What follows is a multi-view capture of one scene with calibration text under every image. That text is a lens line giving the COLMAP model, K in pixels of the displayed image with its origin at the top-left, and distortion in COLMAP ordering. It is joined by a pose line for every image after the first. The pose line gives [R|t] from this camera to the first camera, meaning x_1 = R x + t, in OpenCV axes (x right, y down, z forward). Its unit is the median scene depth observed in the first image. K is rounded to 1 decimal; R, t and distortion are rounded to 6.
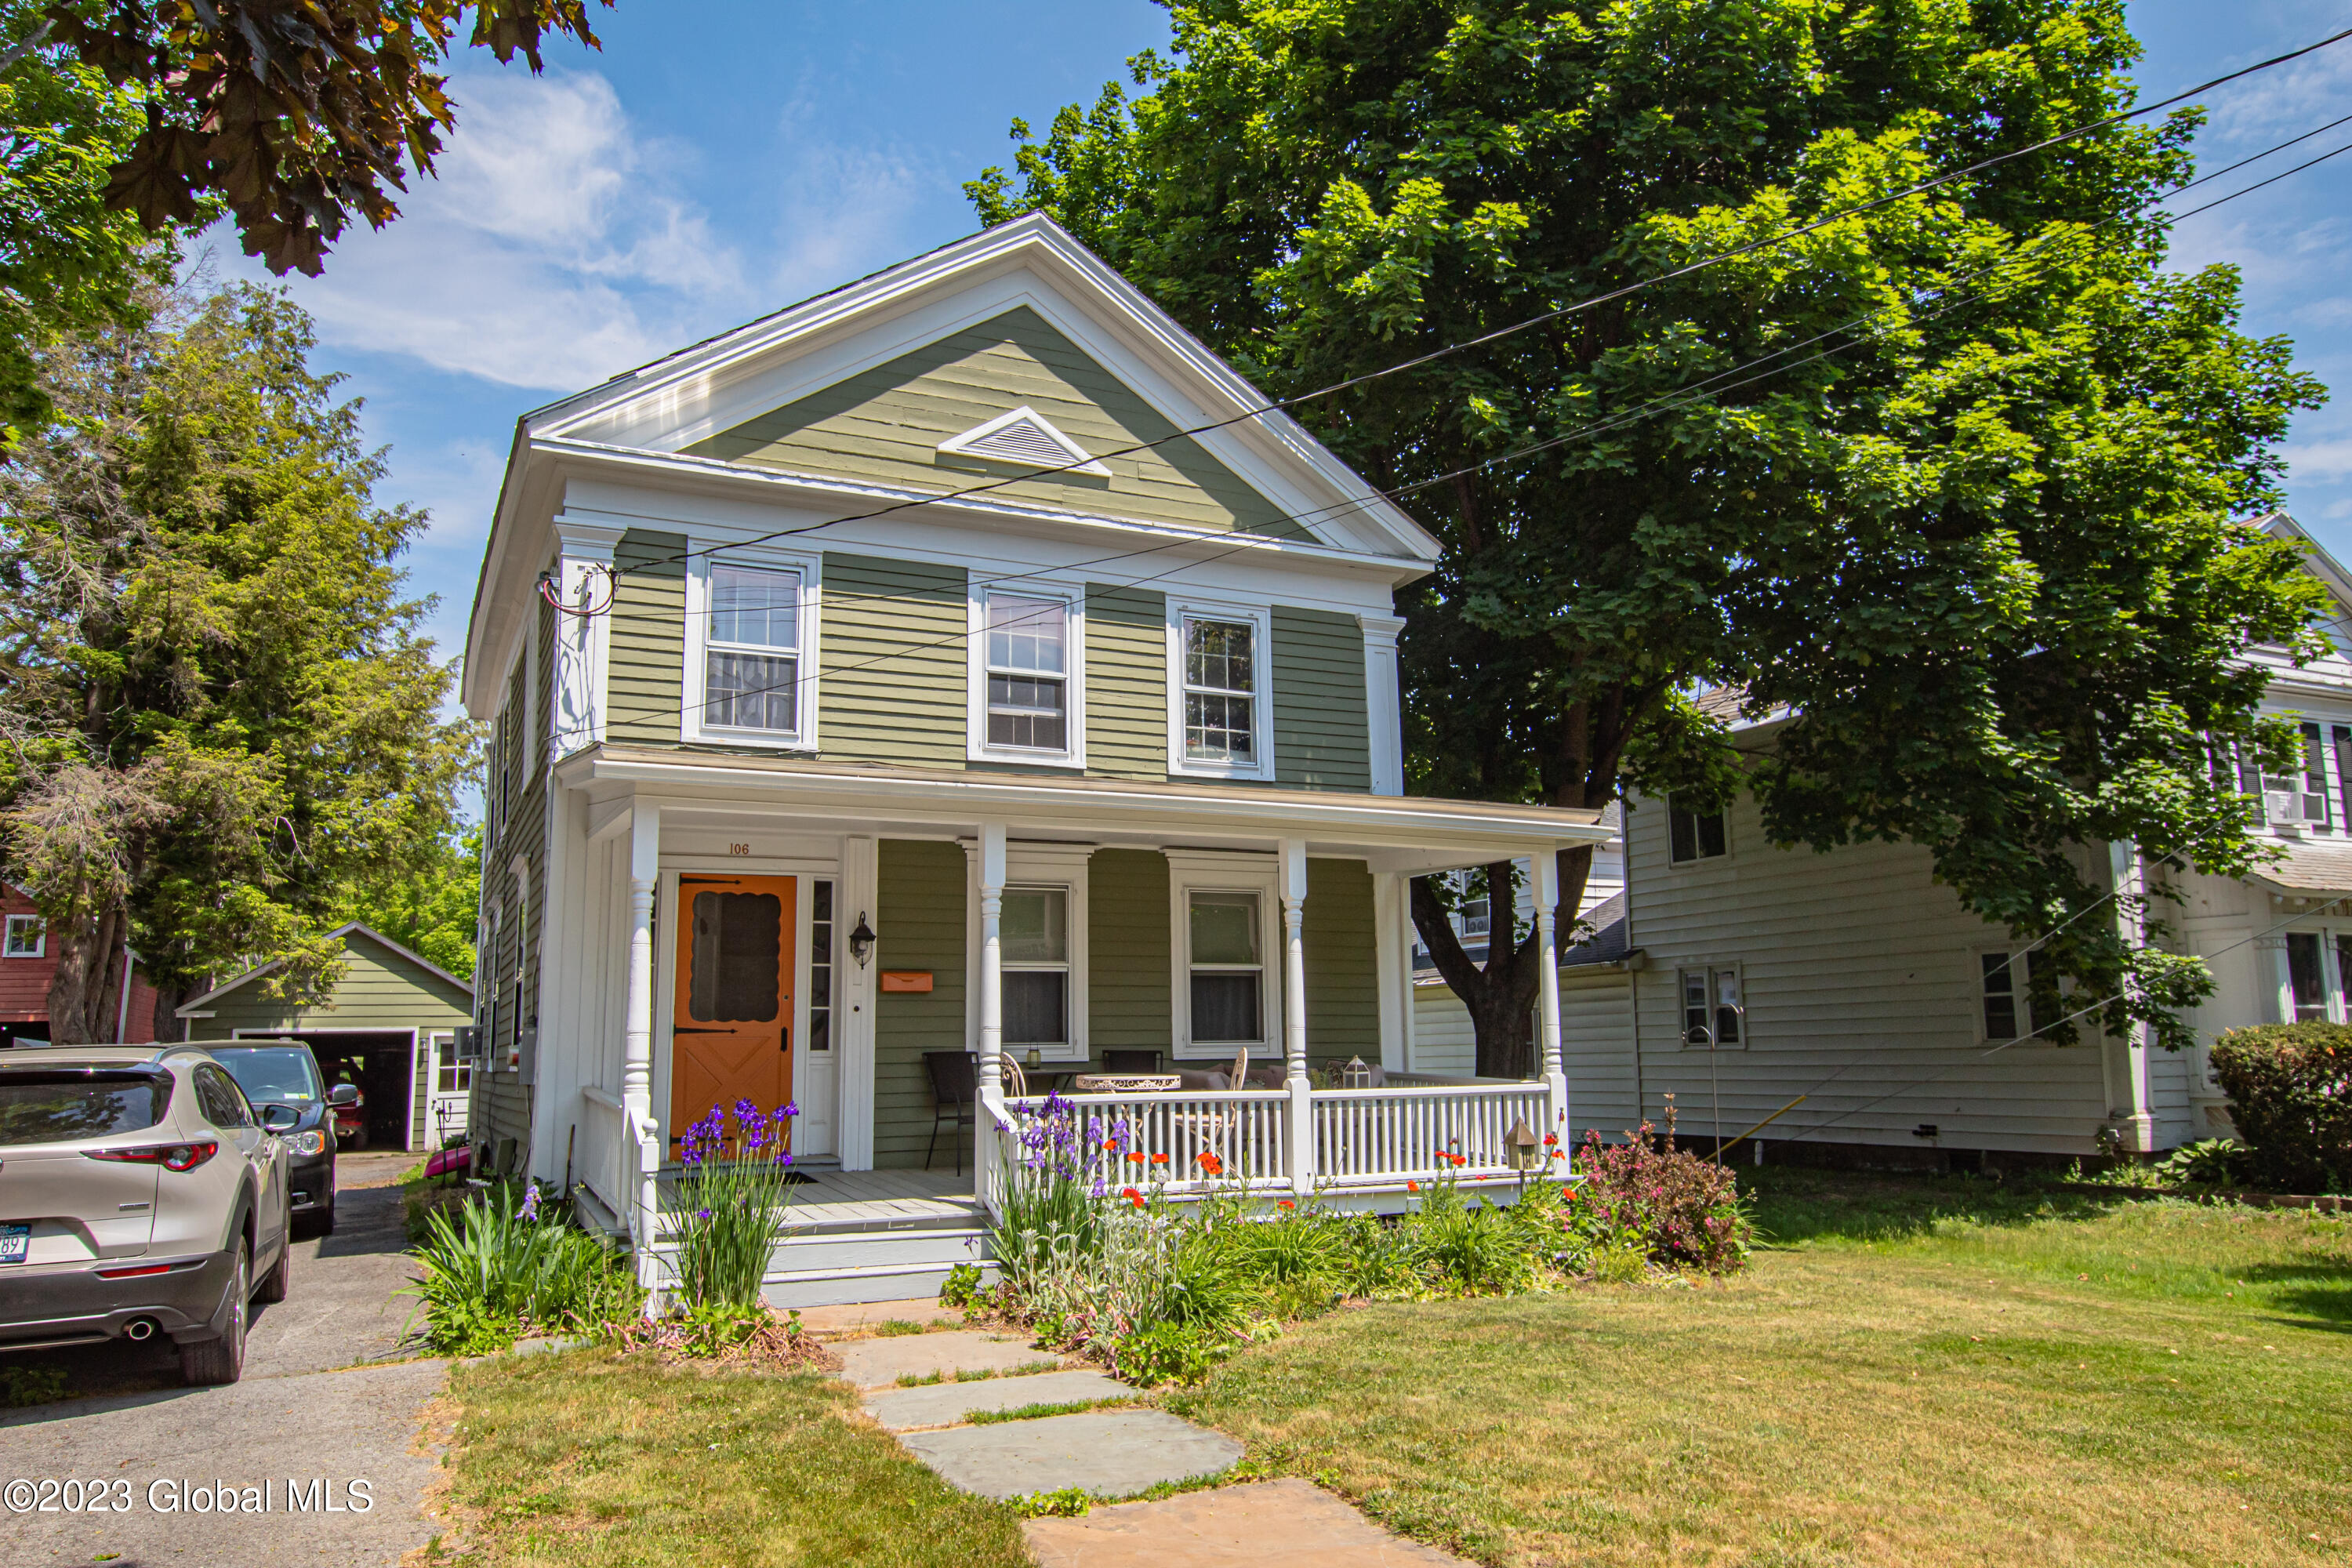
lens RADIAL K [[1651.6, 0, 1172.8], [0, 1651.6, 792.6], [0, 0, 1]] dist [-0.012745, 0.017463]
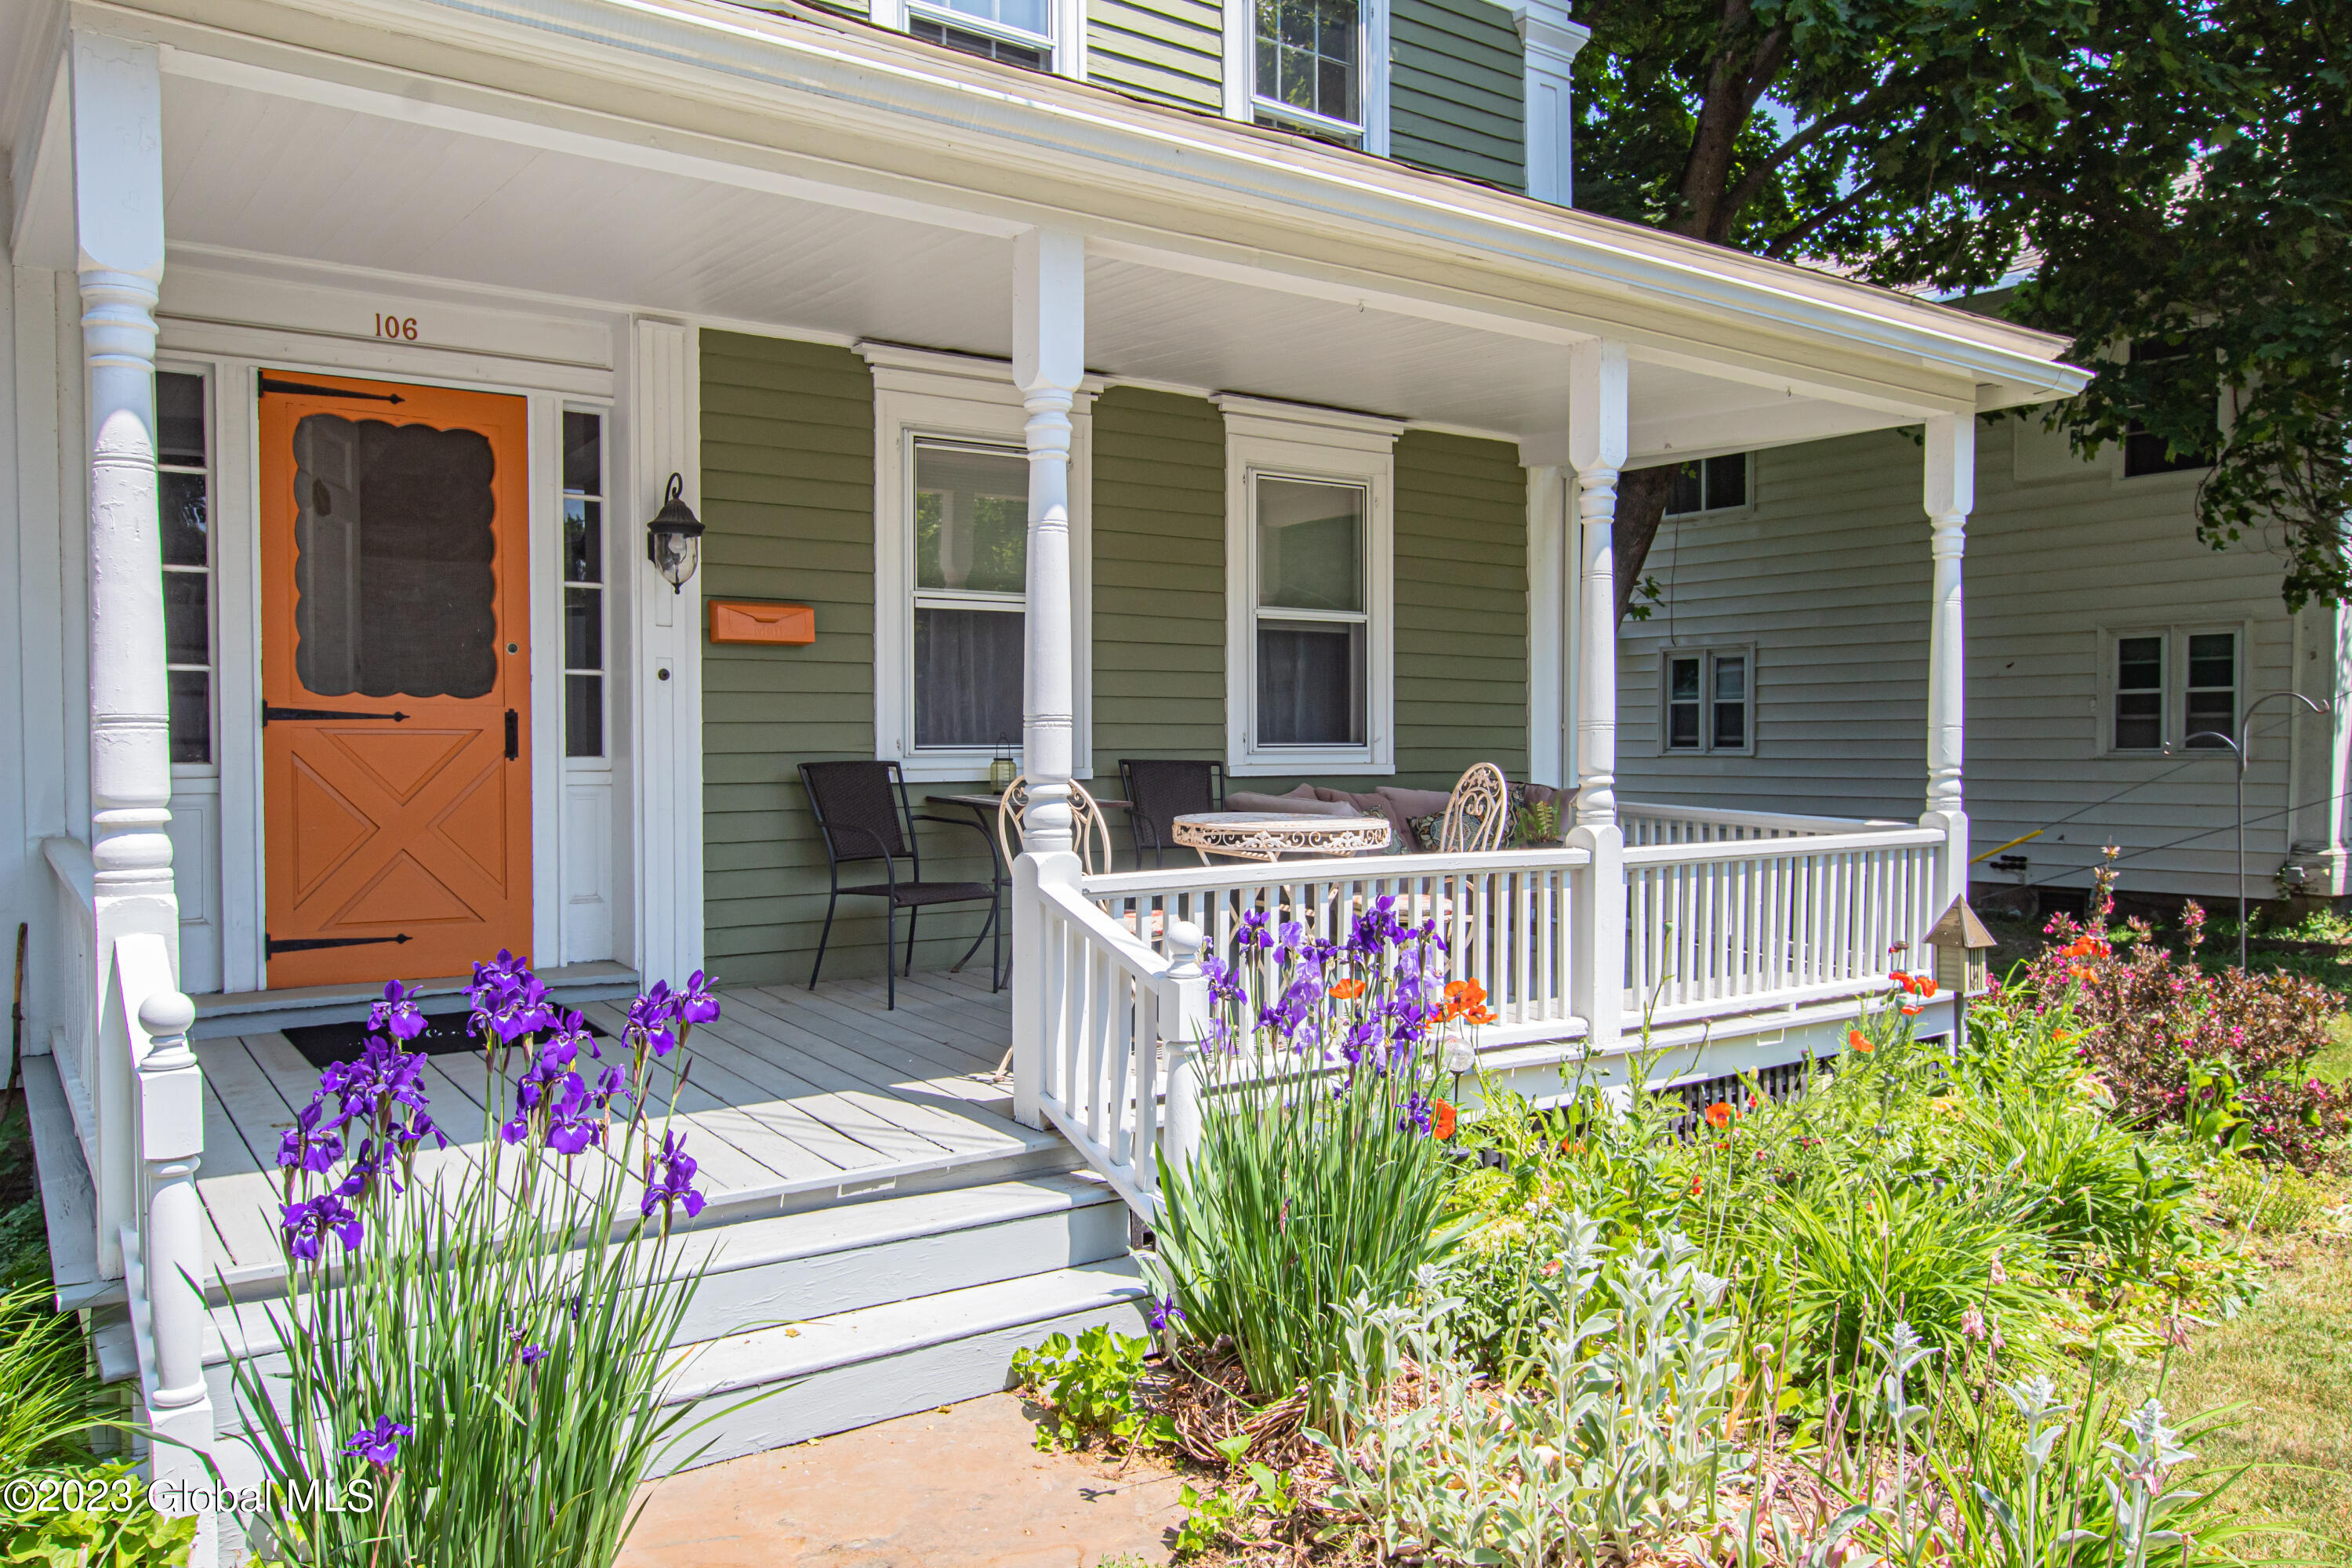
lens RADIAL K [[1736.9, 0, 1181.3], [0, 1736.9, 788.9], [0, 0, 1]] dist [0.004513, 0.009930]
pose [[0.983381, 0.006620, 0.181433, -0.122619], [-0.039435, 0.983265, 0.177864, 0.060734], [-0.177220, -0.182063, 0.967185, 0.426602]]
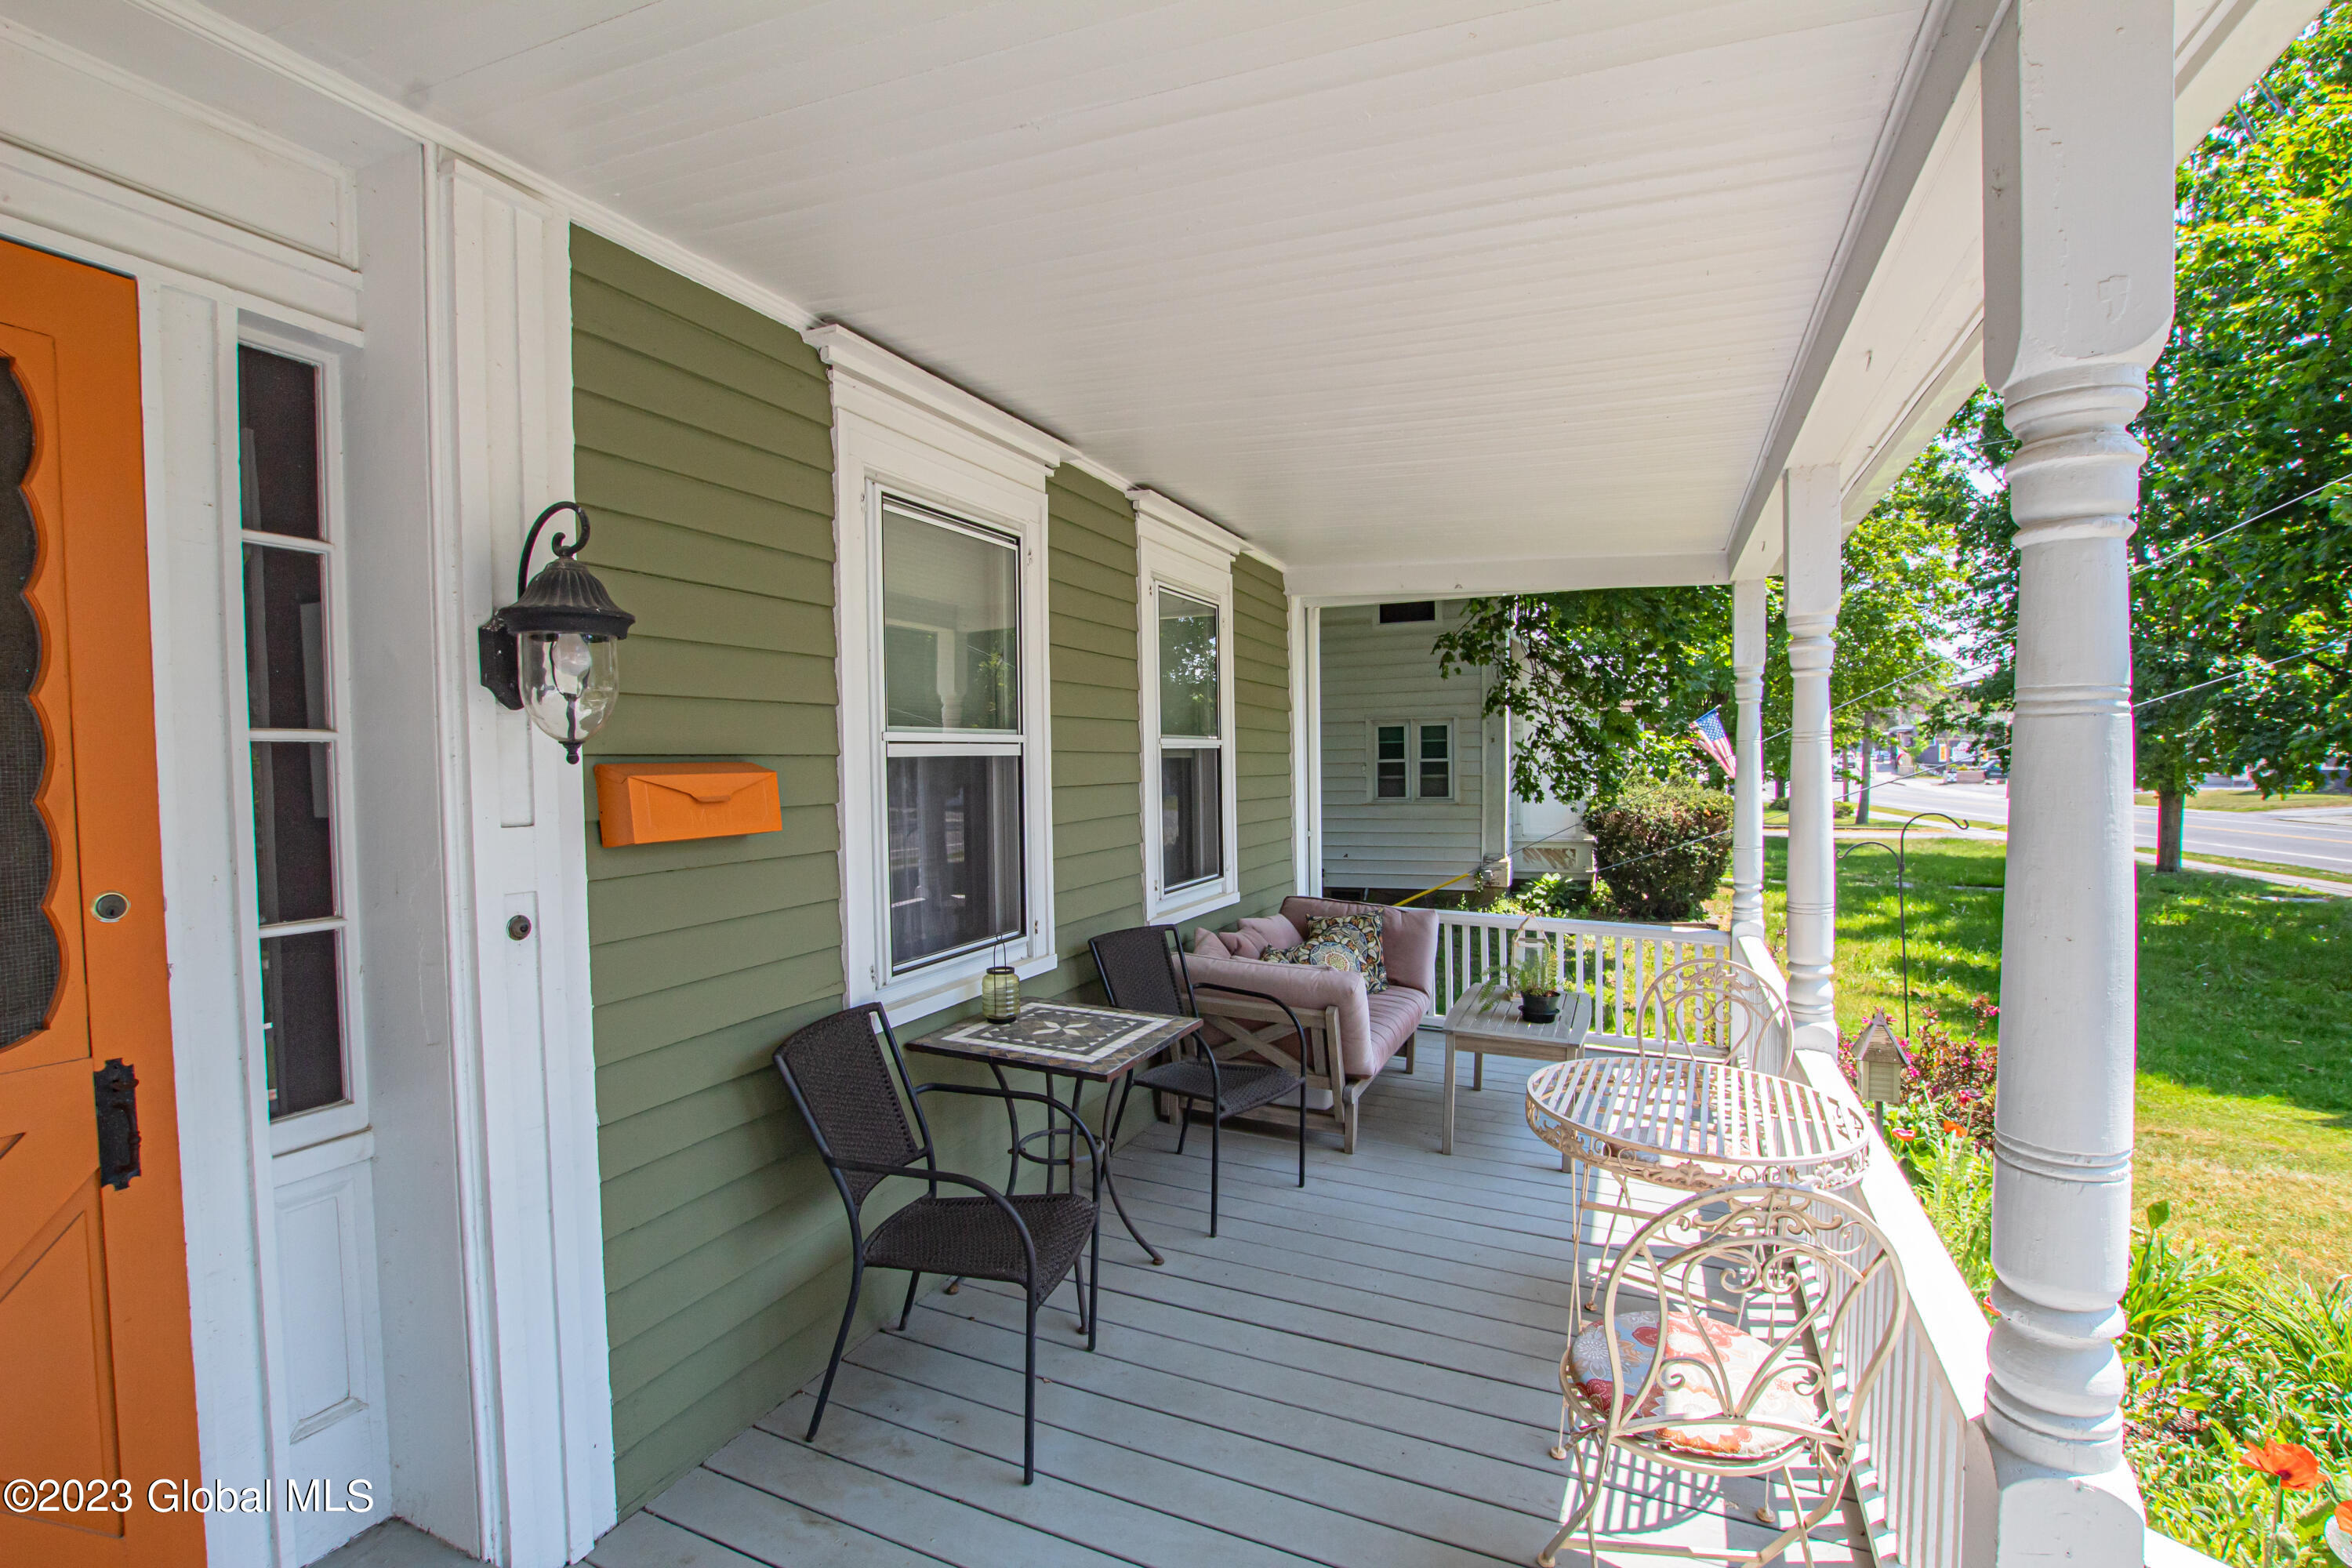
lens RADIAL K [[1088.1, 0, 1179.7], [0, 1088.1, 797.3], [0, 0, 1]] dist [-0.032906, 0.004945]
pose [[0.749319, -0.021577, 0.661857, -0.203658], [-0.098292, 0.984774, 0.143385, 0.074974], [-0.654874, -0.172496, 0.735789, 0.761562]]
